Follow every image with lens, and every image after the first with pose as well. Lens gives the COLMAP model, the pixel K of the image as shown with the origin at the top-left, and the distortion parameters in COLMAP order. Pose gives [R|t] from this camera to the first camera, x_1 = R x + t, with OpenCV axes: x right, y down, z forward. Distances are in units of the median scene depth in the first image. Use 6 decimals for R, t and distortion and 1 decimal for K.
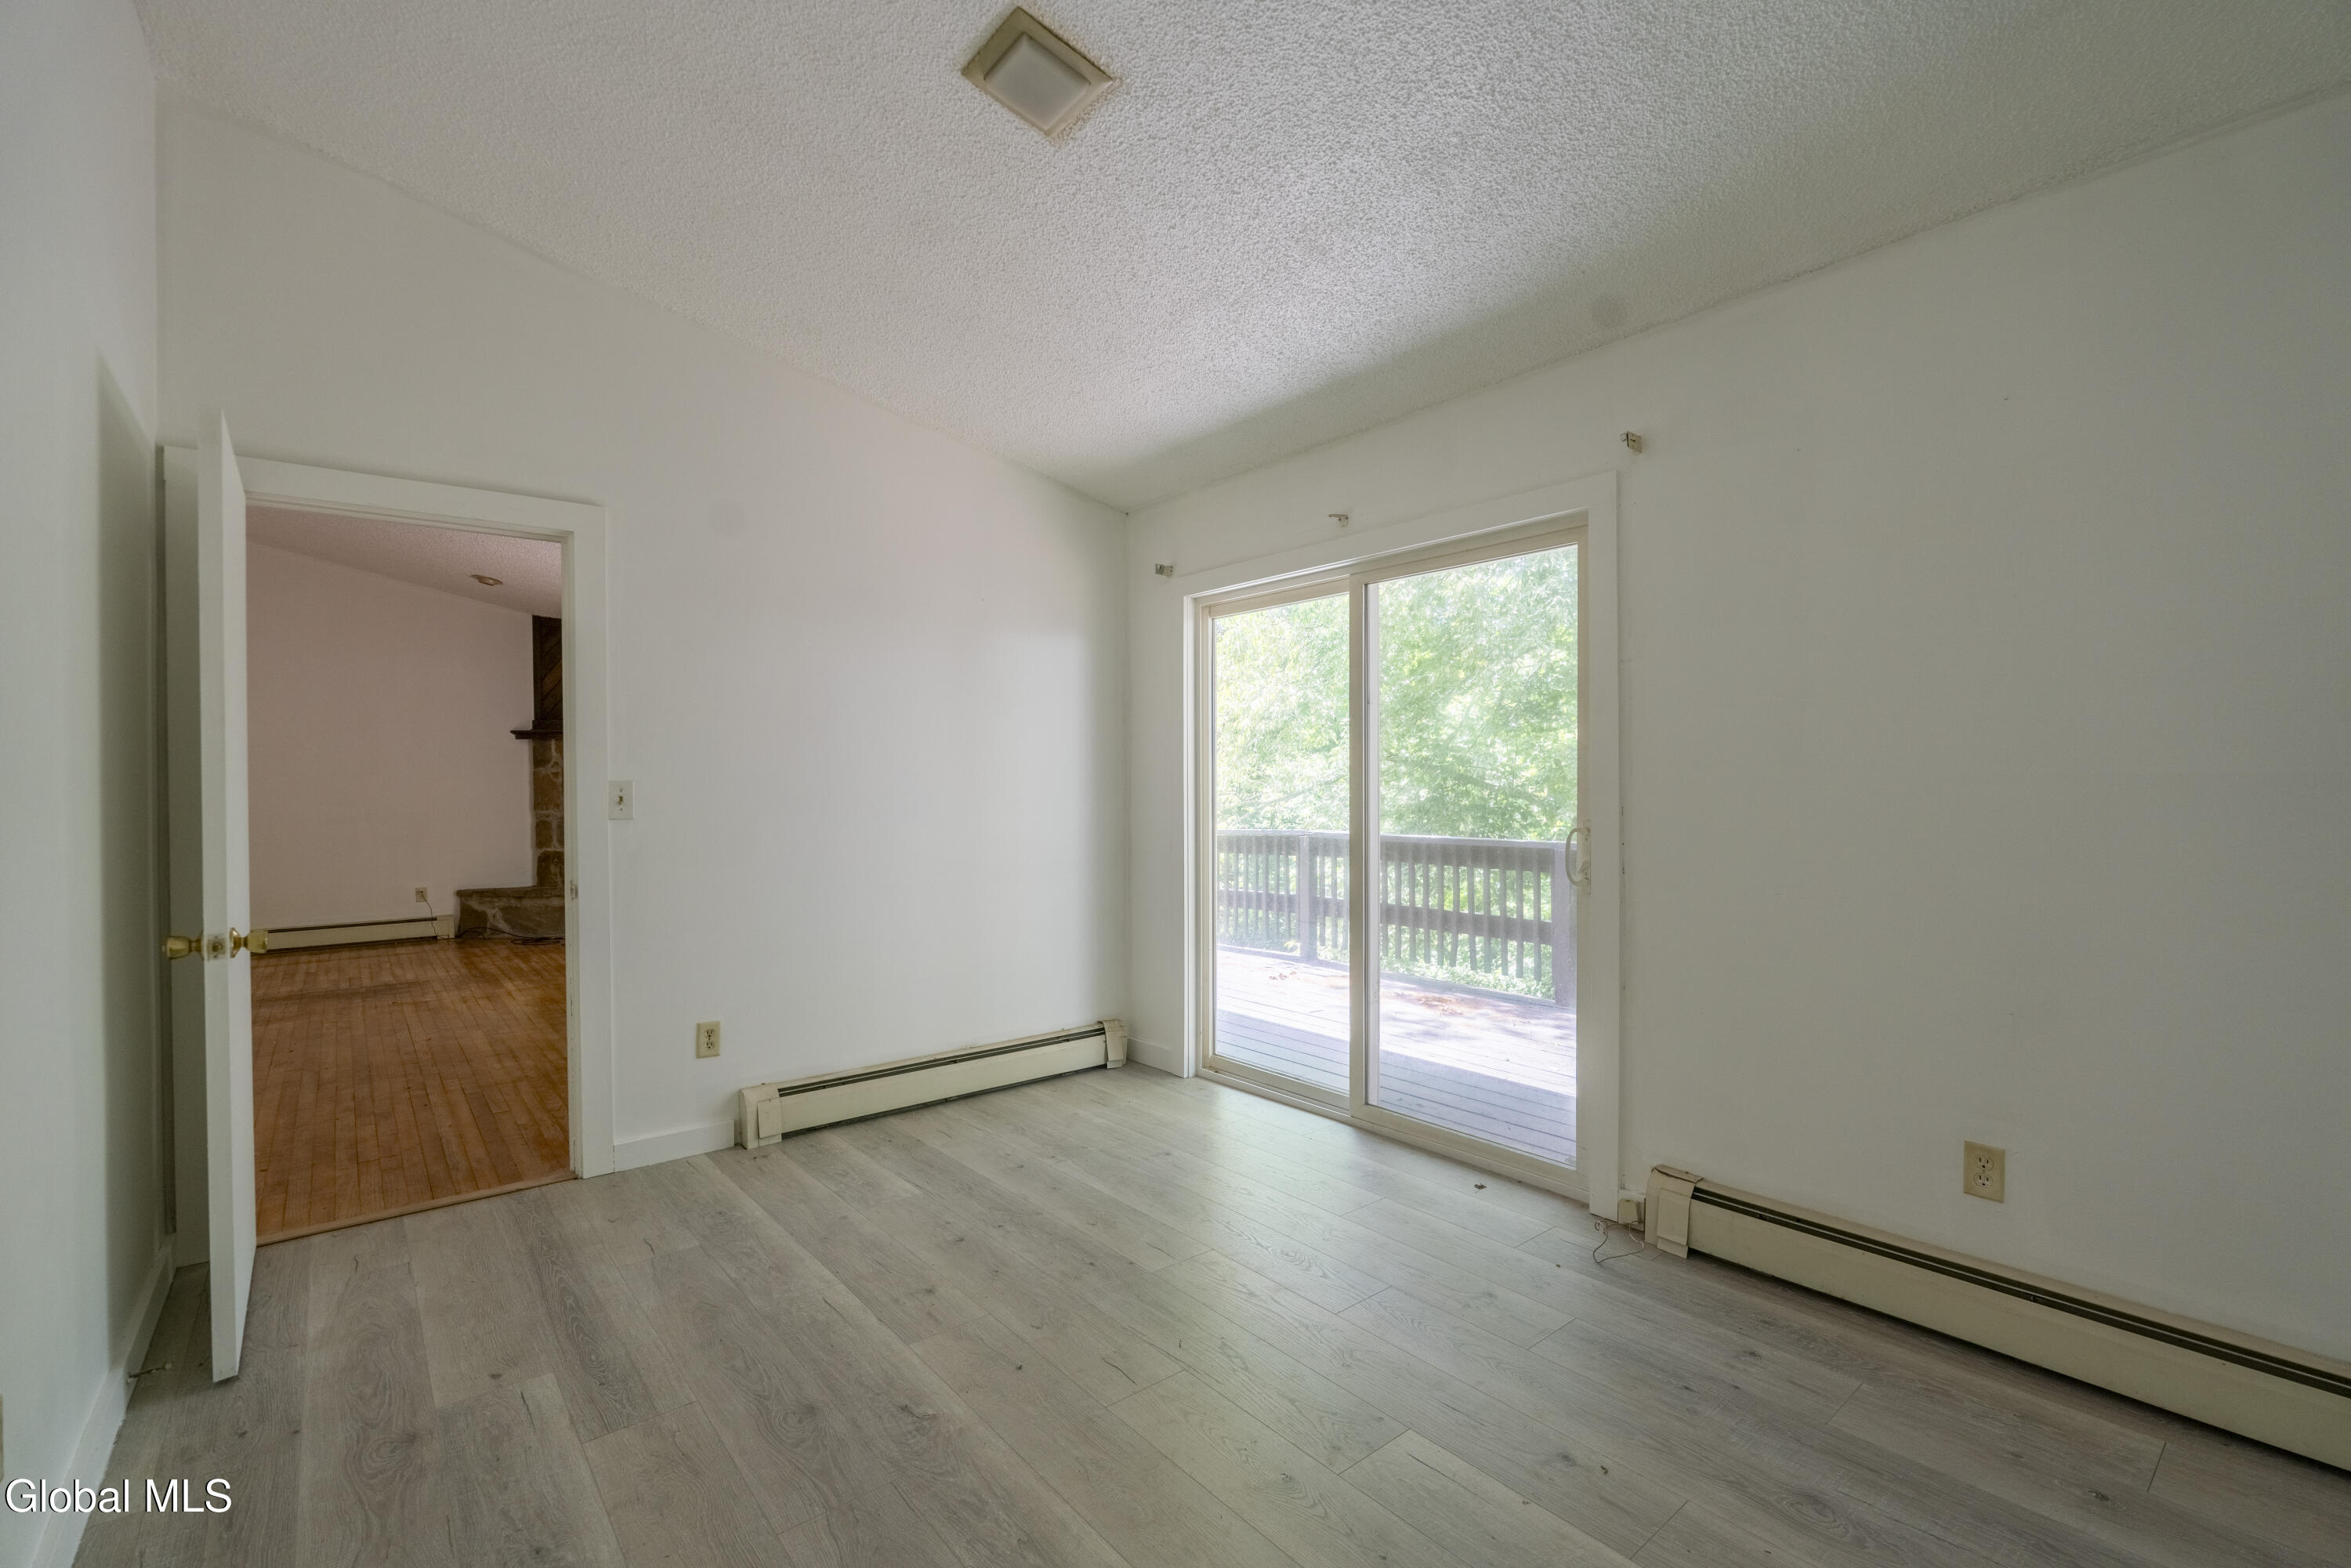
lens RADIAL K [[1025.5, 0, 1195.7], [0, 1025.5, 791.0], [0, 0, 1]] dist [-0.002161, 0.001577]
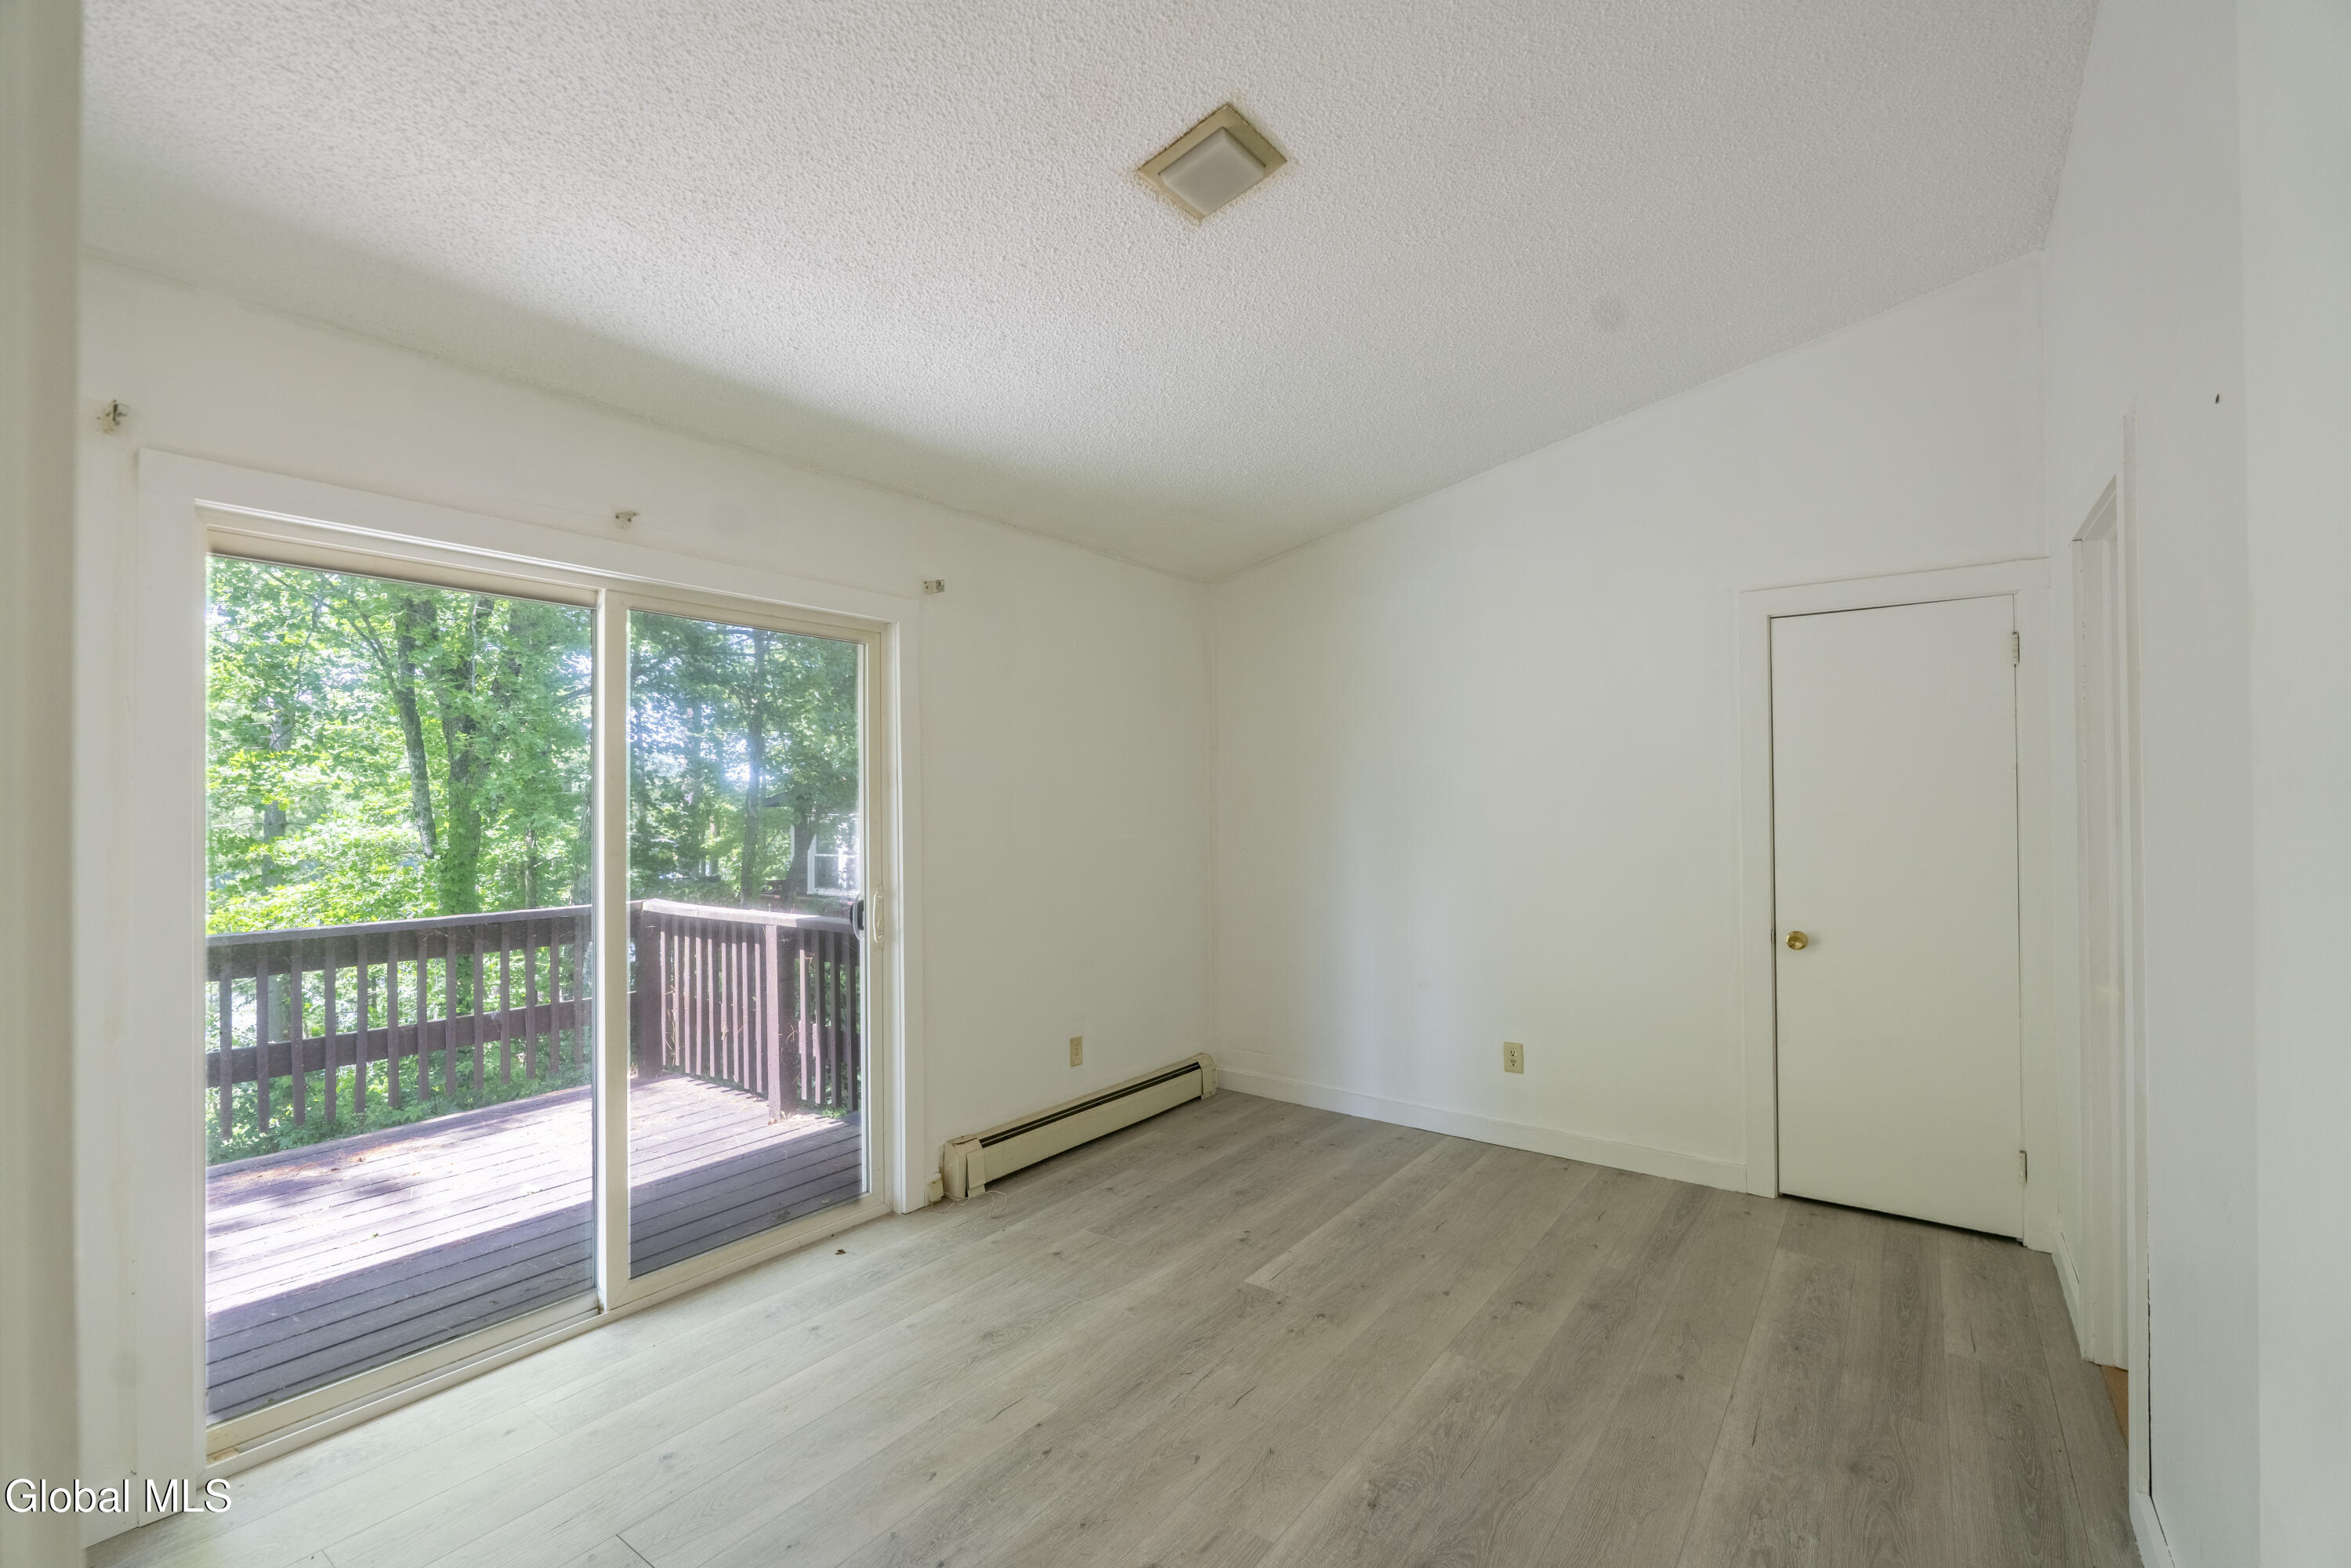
lens RADIAL K [[1025.5, 0, 1194.4], [0, 1025.5, 803.7], [0, 0, 1]] dist [-0.002161, 0.001577]
pose [[-0.264732, 0.015400, 0.964199, -1.114701], [0.000869, 0.999876, -0.015731, -0.045246], [-0.964322, -0.003327, -0.264712, 1.335616]]
